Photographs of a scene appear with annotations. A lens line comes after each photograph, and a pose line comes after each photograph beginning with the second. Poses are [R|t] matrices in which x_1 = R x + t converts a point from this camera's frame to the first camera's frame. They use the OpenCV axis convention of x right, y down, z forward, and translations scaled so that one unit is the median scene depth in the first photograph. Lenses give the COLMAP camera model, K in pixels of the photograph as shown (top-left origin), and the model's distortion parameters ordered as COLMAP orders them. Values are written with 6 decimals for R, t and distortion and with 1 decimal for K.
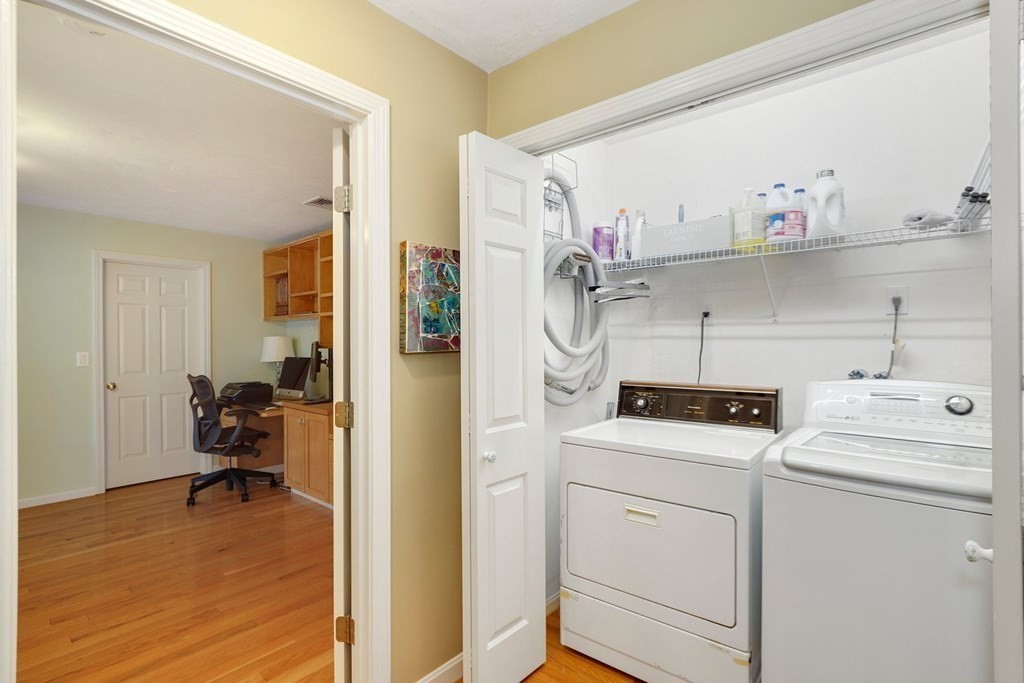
lens RADIAL K [[485.5, 0, 509.3], [0, 485.5, 347.5], [0, 0, 1]] dist [-0.001635, 0.004873]
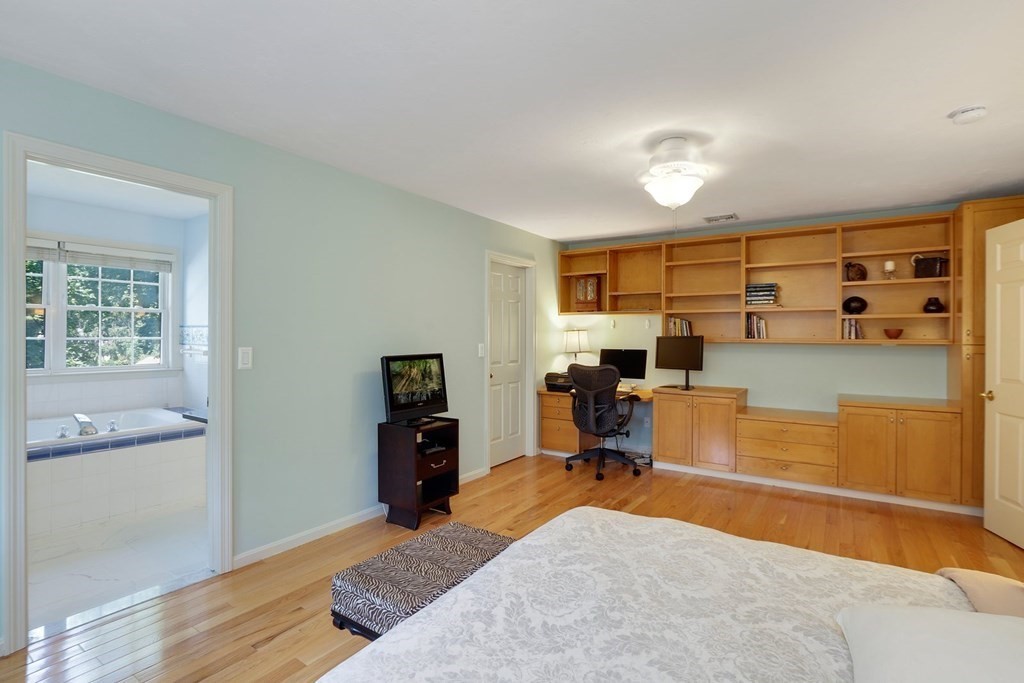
lens RADIAL K [[486.6, 0, 513.3], [0, 486.6, 338.0], [0, 0, 1]] dist [-0.021374, 0.000390]
pose [[0.992358, 0.006428, 0.123226, -0.947244], [-0.005961, 0.999974, -0.004153, 0.000629], [-0.123250, 0.003387, 0.992370, -0.093148]]
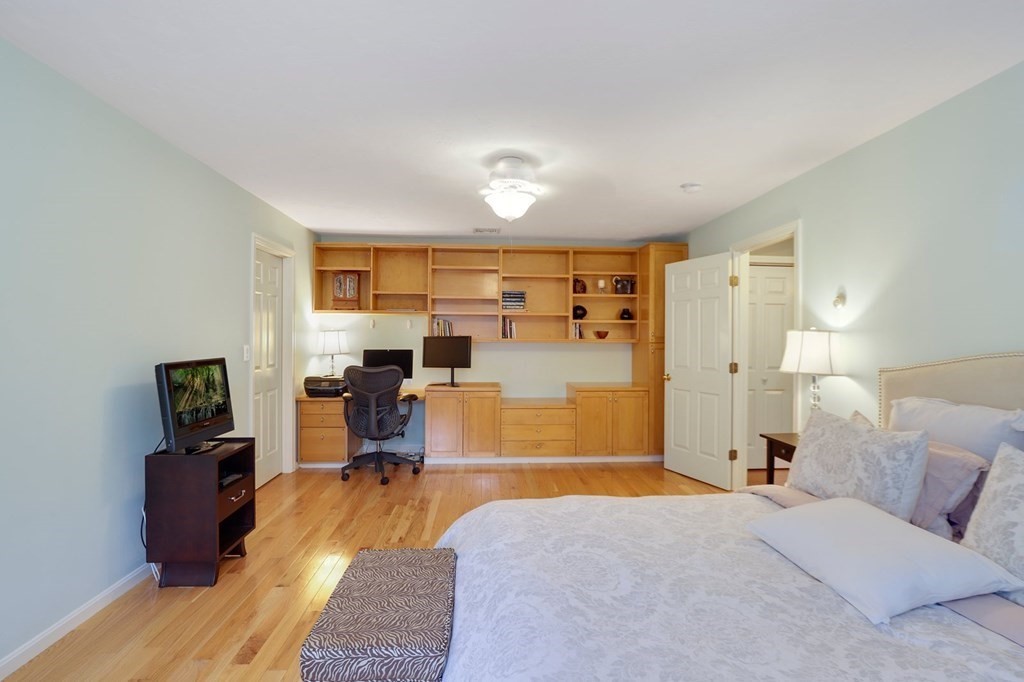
lens RADIAL K [[490.8, 0, 512.0], [0, 490.8, 335.4], [0, 0, 1]] dist [-0.032675, 0.000570]
pose [[0.711365, 0.010320, 0.702747, -1.168507], [-0.002561, 0.999924, -0.012092, 0.001375], [-0.702818, 0.006802, 0.711337, 0.011566]]
